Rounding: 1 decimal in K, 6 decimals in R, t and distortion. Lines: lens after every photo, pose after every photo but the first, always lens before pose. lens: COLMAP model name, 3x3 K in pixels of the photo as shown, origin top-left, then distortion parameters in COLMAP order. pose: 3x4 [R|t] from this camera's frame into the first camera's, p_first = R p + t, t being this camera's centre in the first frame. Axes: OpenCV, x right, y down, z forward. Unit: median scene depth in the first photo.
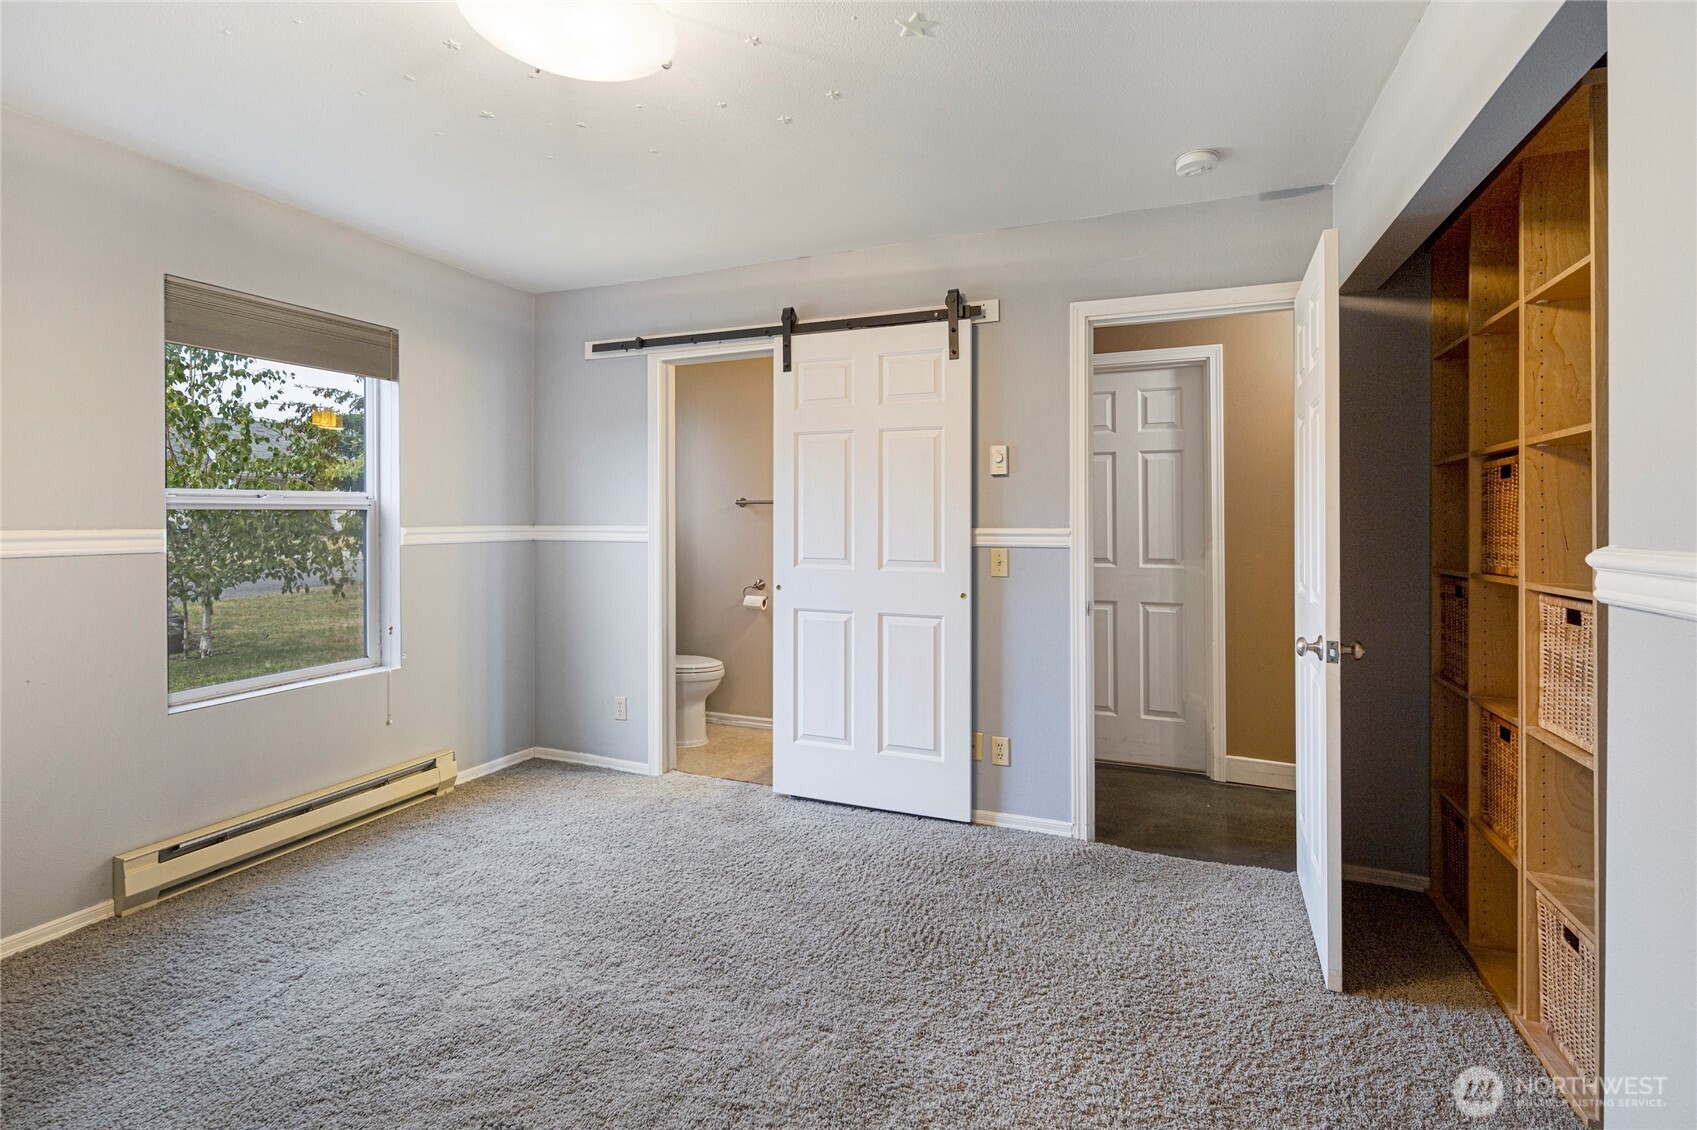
lens RADIAL K [[773.4, 0, 854.8], [0, 773.4, 519.7], [0, 0, 1]] dist [0.002303, 0.000218]
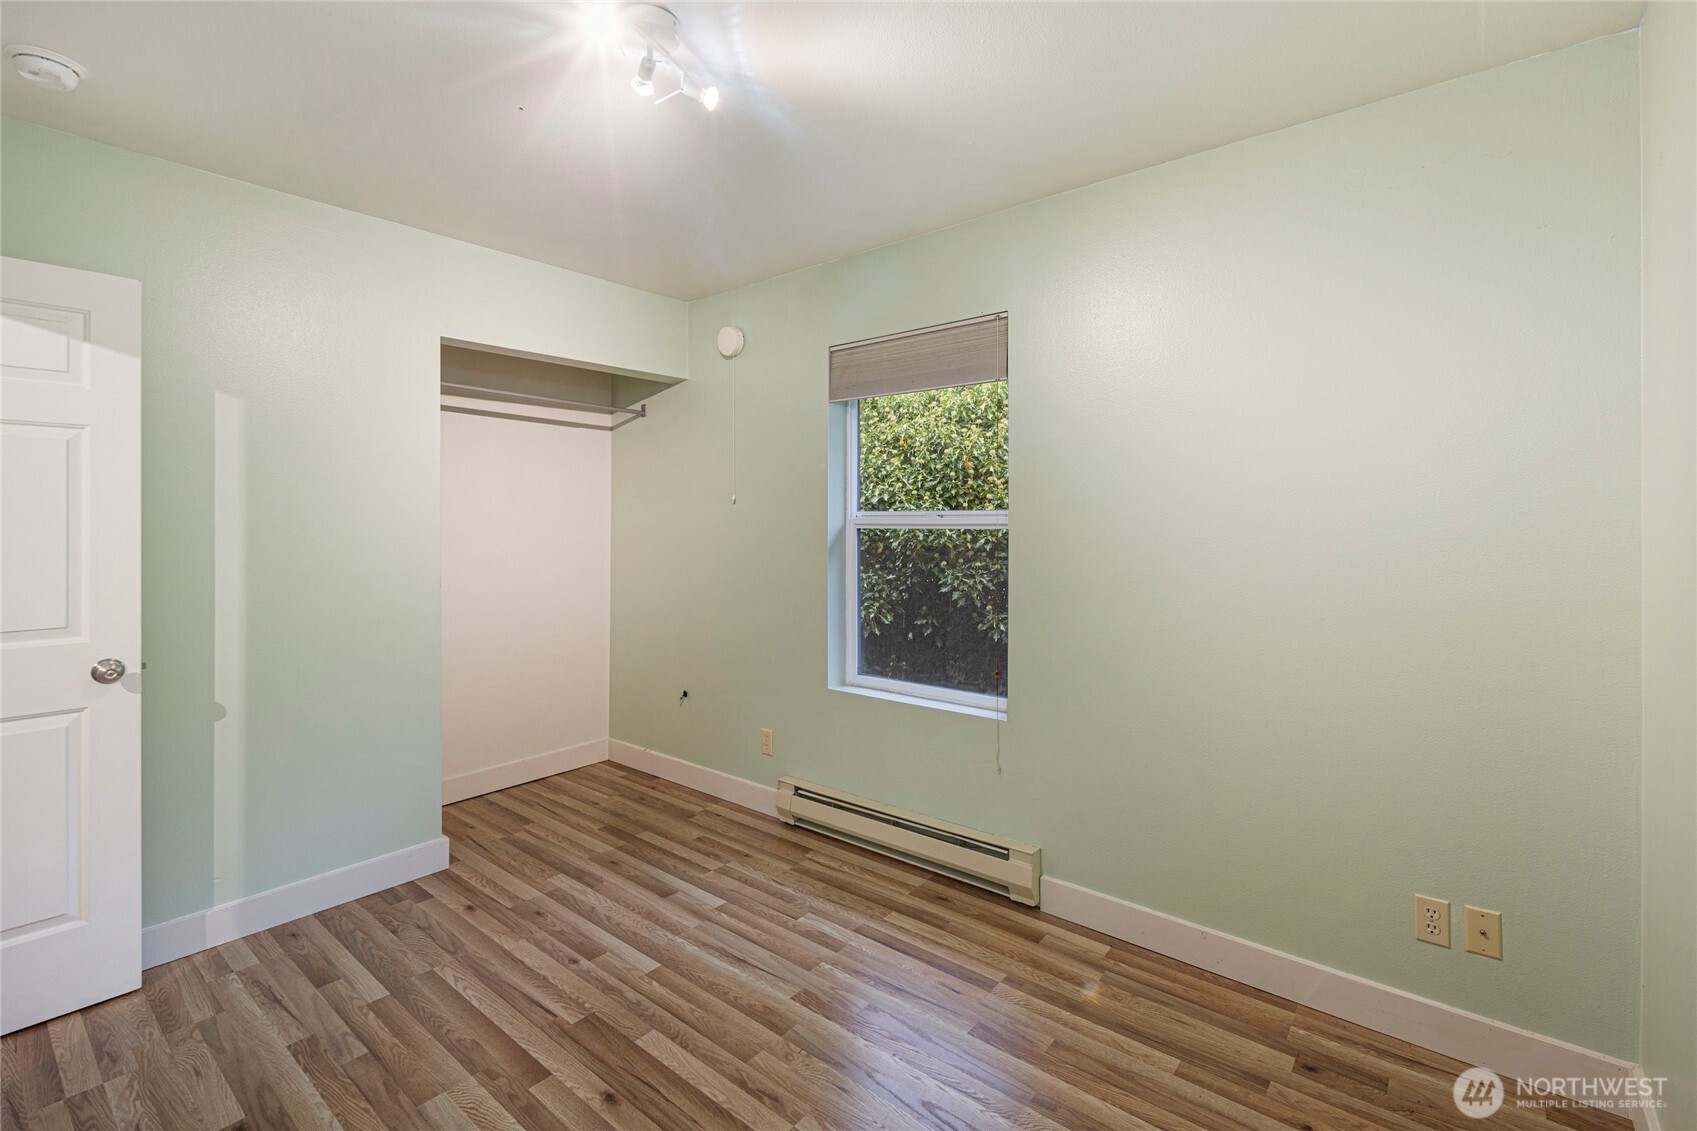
lens RADIAL K [[773.4, 0, 854.8], [0, 773.4, 520.2], [0, 0, 1]] dist [0.002303, 0.000218]
pose [[-0.304655, -0.003538, -0.952456, 0.324858], [0.000404, 0.999993, -0.003844, -0.023377], [0.952463, -0.001556, -0.304652, 1.443104]]
